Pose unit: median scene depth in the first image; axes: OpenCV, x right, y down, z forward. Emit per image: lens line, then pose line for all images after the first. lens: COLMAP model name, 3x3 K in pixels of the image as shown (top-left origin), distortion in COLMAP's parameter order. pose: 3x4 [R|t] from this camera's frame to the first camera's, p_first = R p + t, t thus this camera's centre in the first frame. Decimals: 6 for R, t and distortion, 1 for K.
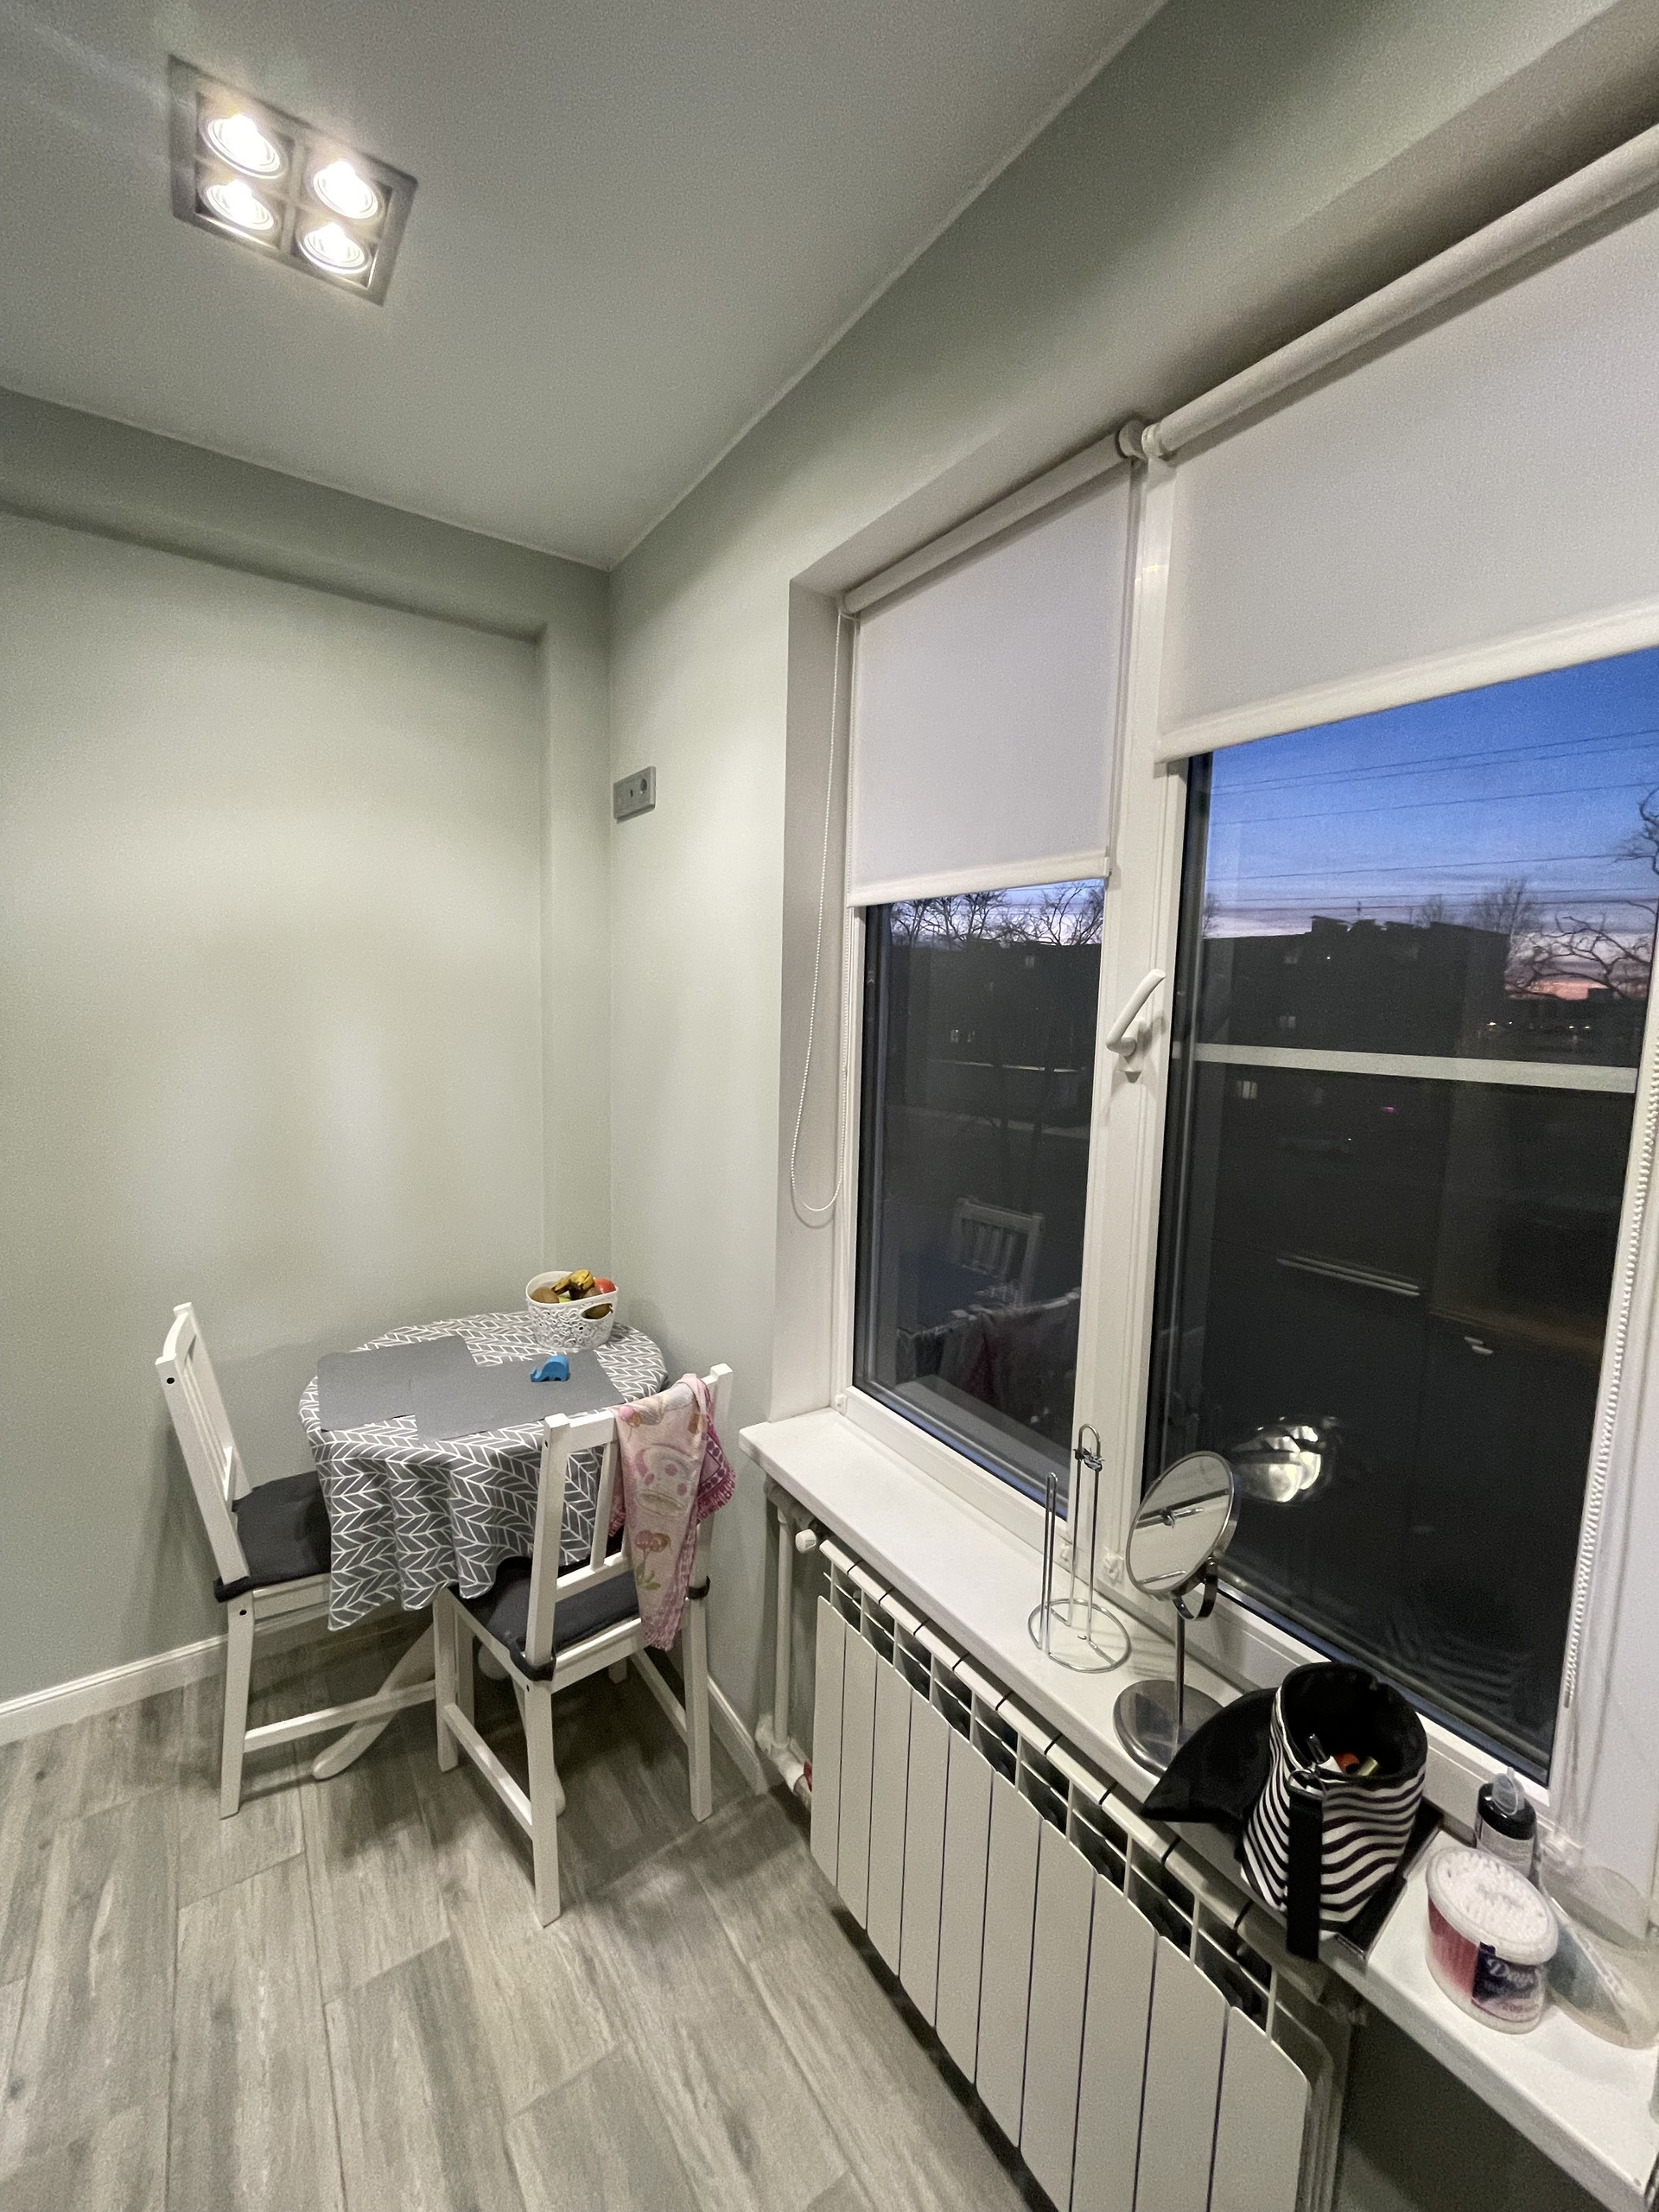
lens RADIAL K [[895.0, 0, 832.8], [0, 895.0, 1105.5], [0, 0, 1]] dist [-0.001641, -0.000432]
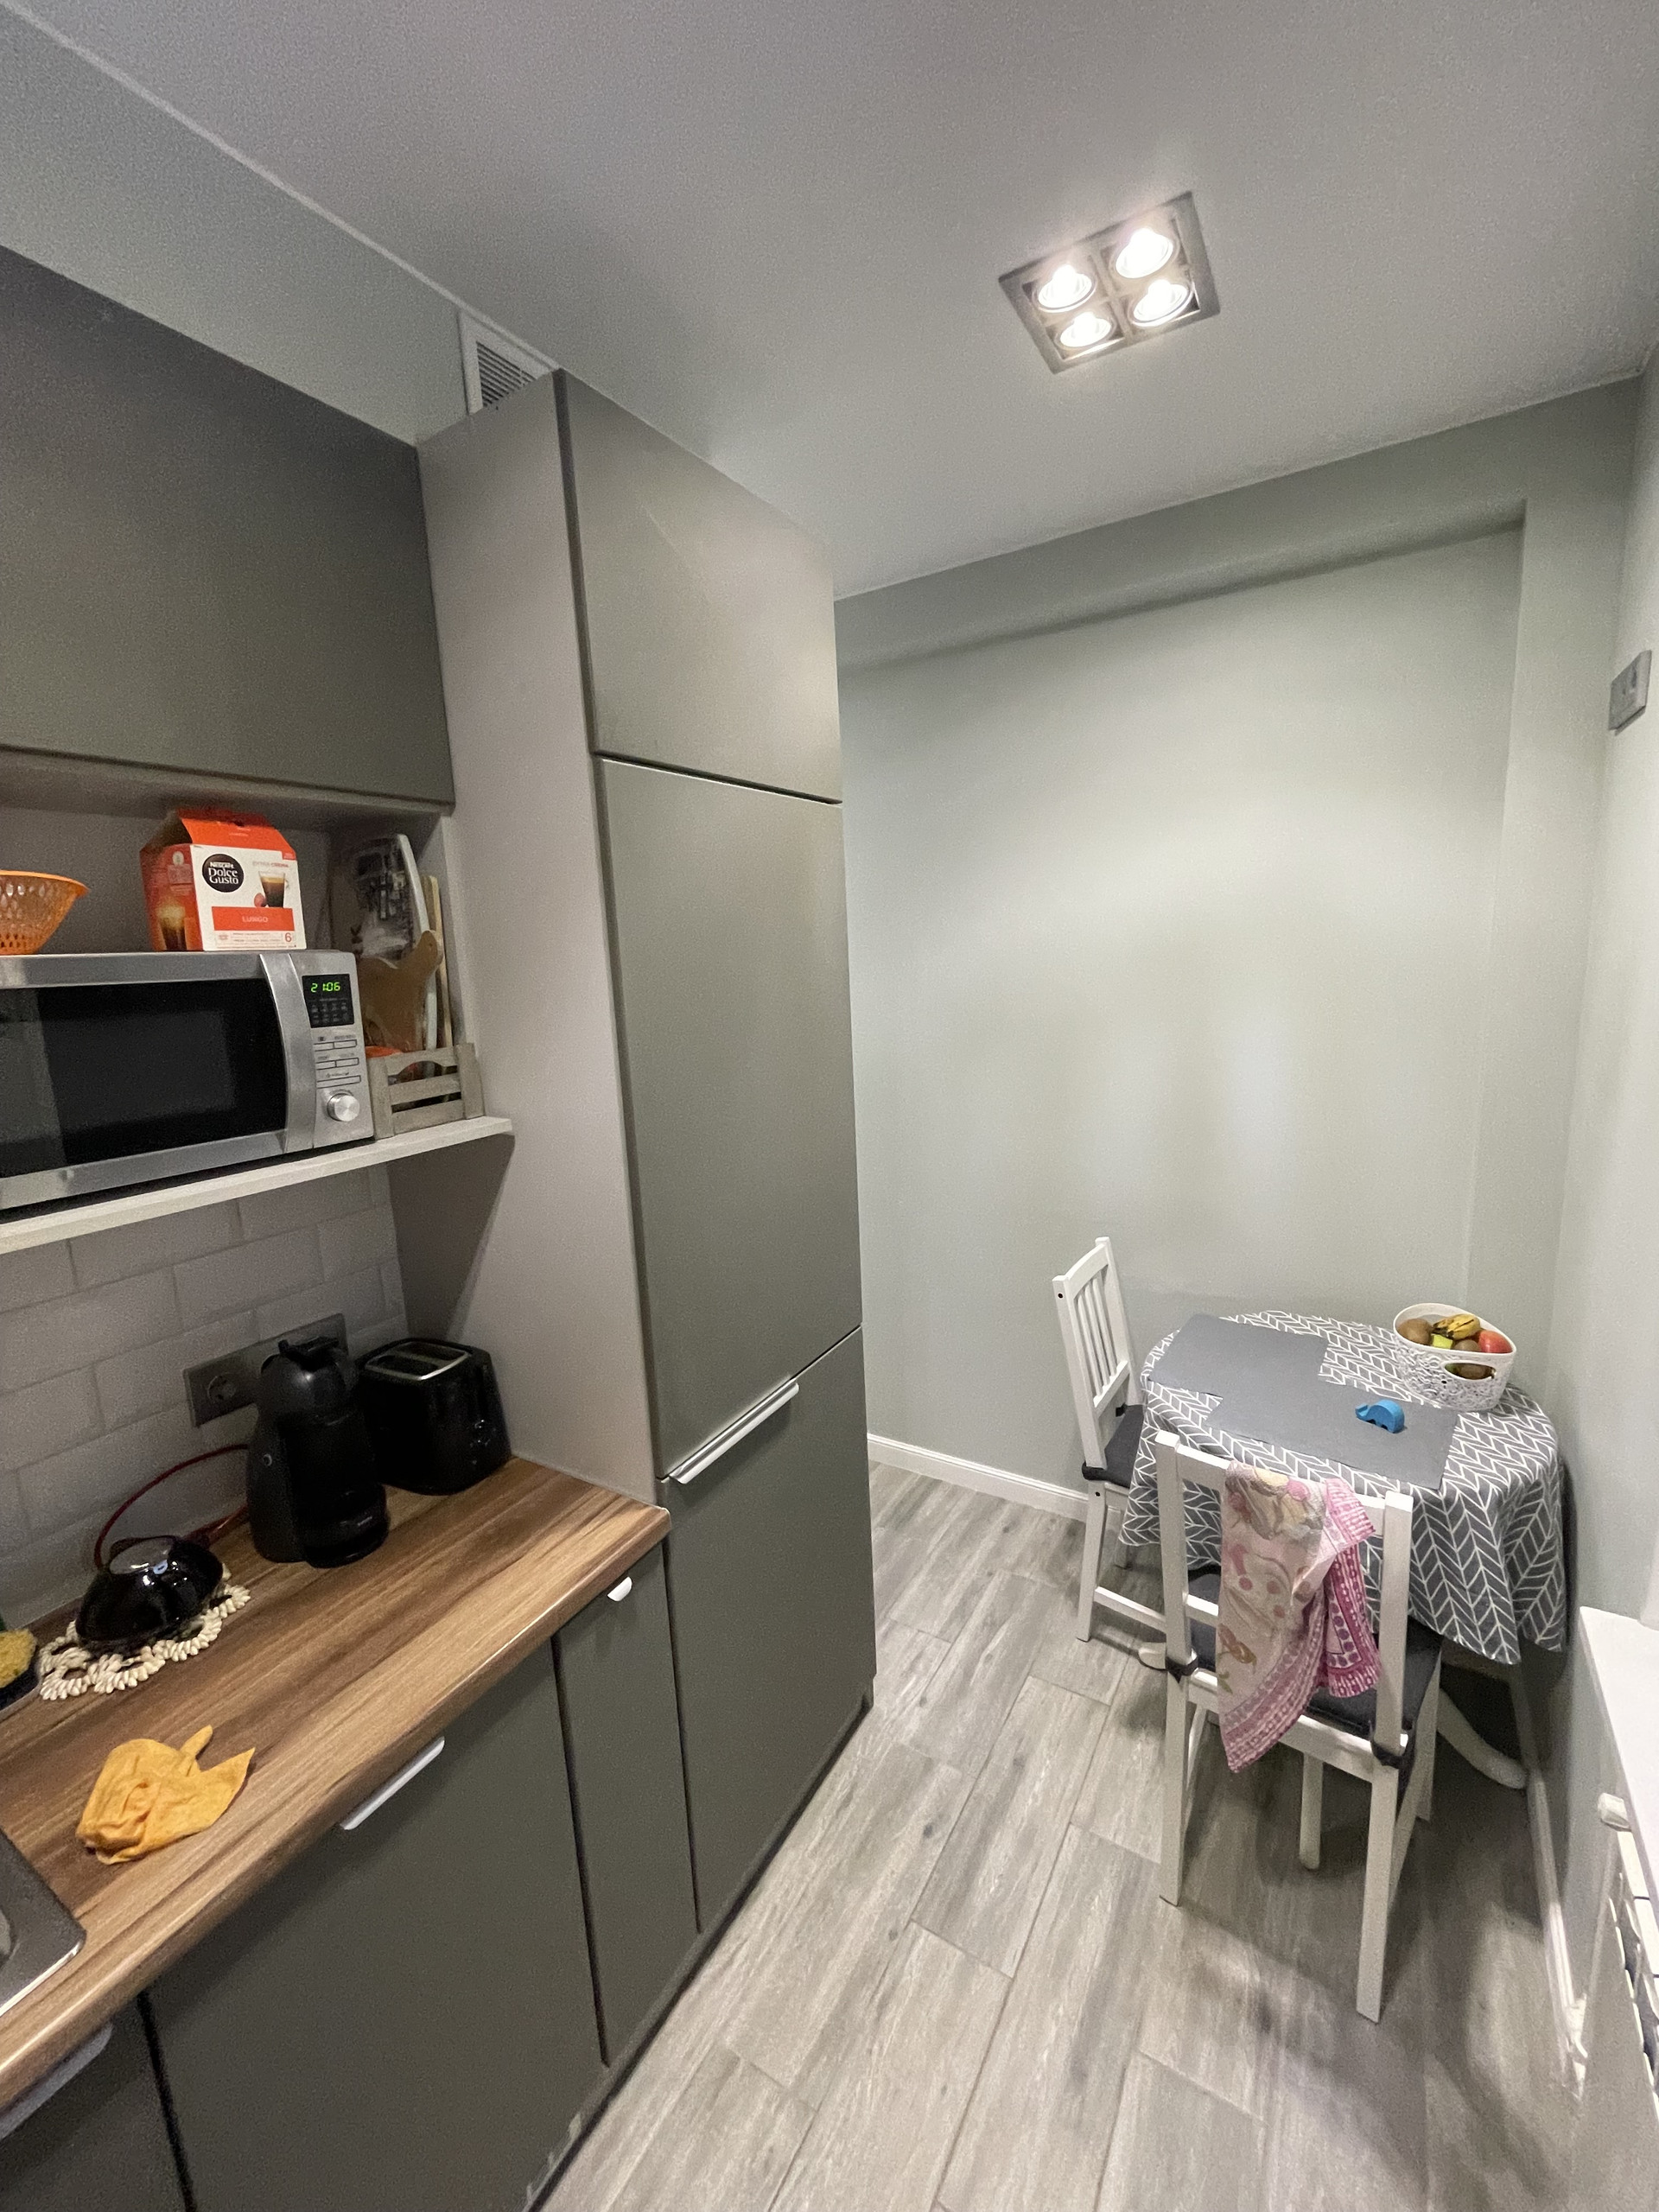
lens RADIAL K [[895.0, 0, 835.0], [0, 895.0, 1107.3], [0, 0, 1]] dist [-0.001641, -0.000432]
pose [[0.408054, 0.119852, -0.905057, 0.228184], [-0.047827, 0.992791, 0.109907, -0.077087], [0.911704, -0.001562, 0.410844, 0.142405]]
